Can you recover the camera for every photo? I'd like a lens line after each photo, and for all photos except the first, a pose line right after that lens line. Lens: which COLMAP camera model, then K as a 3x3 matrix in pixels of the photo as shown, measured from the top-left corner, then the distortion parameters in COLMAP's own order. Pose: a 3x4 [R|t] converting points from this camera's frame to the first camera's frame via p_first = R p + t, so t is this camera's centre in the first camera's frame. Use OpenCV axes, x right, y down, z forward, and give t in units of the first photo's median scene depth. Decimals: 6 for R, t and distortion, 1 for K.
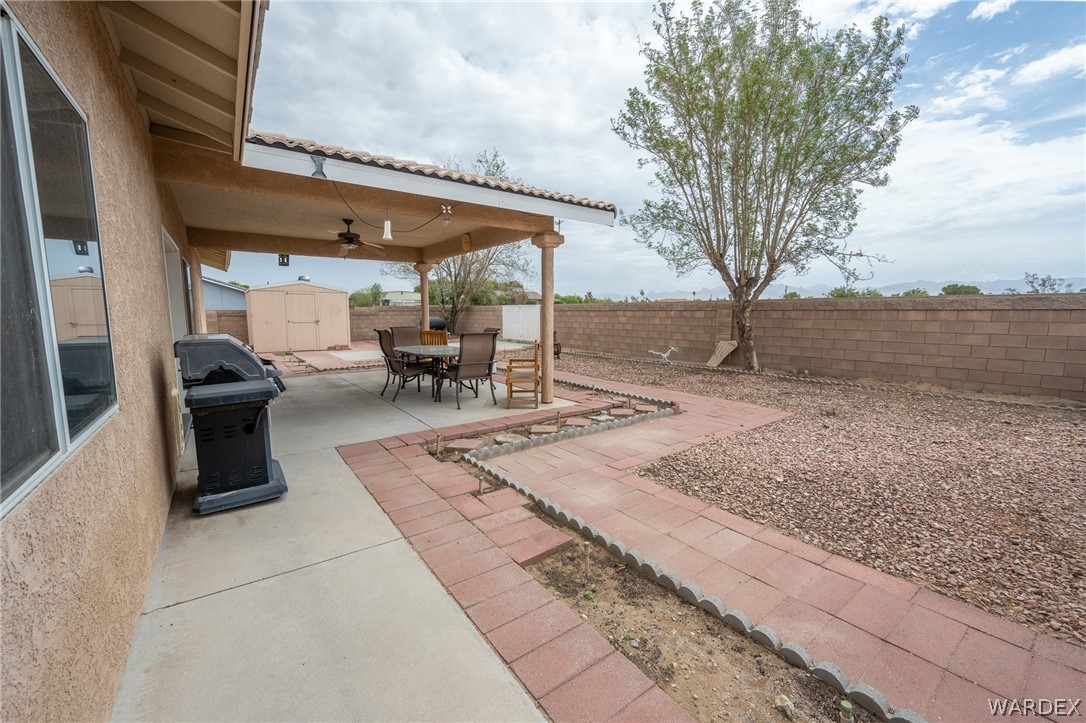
lens RADIAL K [[433.2, 0, 543.0], [0, 433.2, 361.5], [0, 0, 1]] dist [-0.000901, 0.000054]
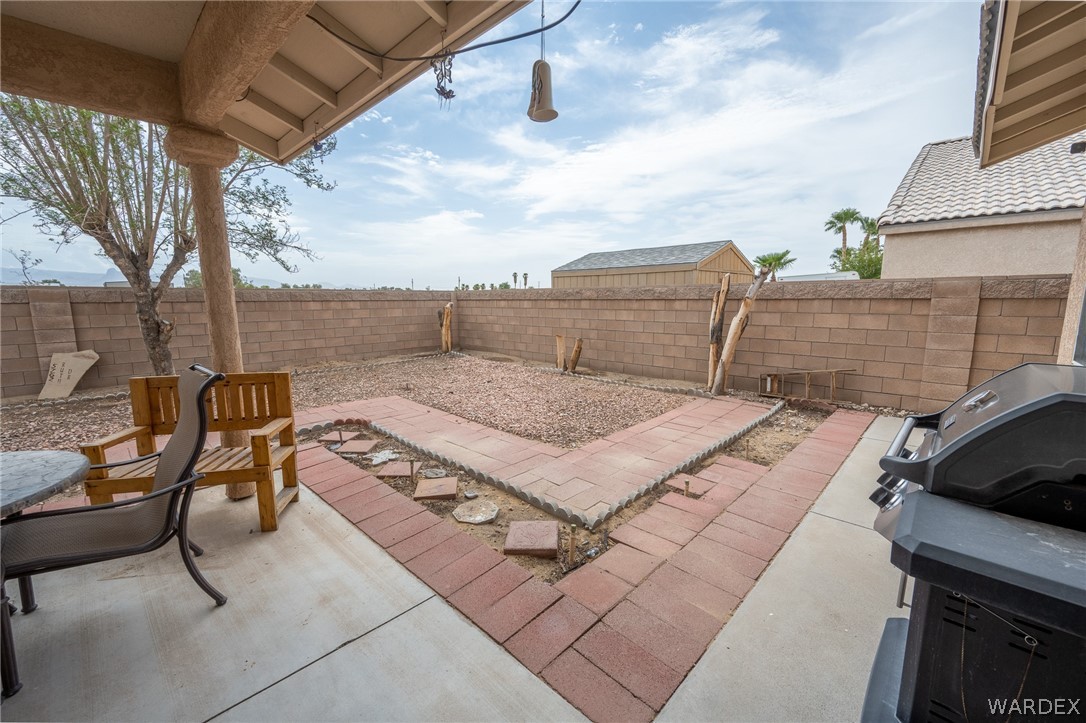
lens RADIAL K [[433.2, 0, 543.0], [0, 433.2, 361.5], [0, 0, 1]] dist [-0.000901, 0.000054]
pose [[-0.173914, -0.140445, 0.974694, -0.704093], [0.119546, 0.979446, 0.162461, -0.128596], [-0.977478, 0.144775, -0.153550, 1.023879]]
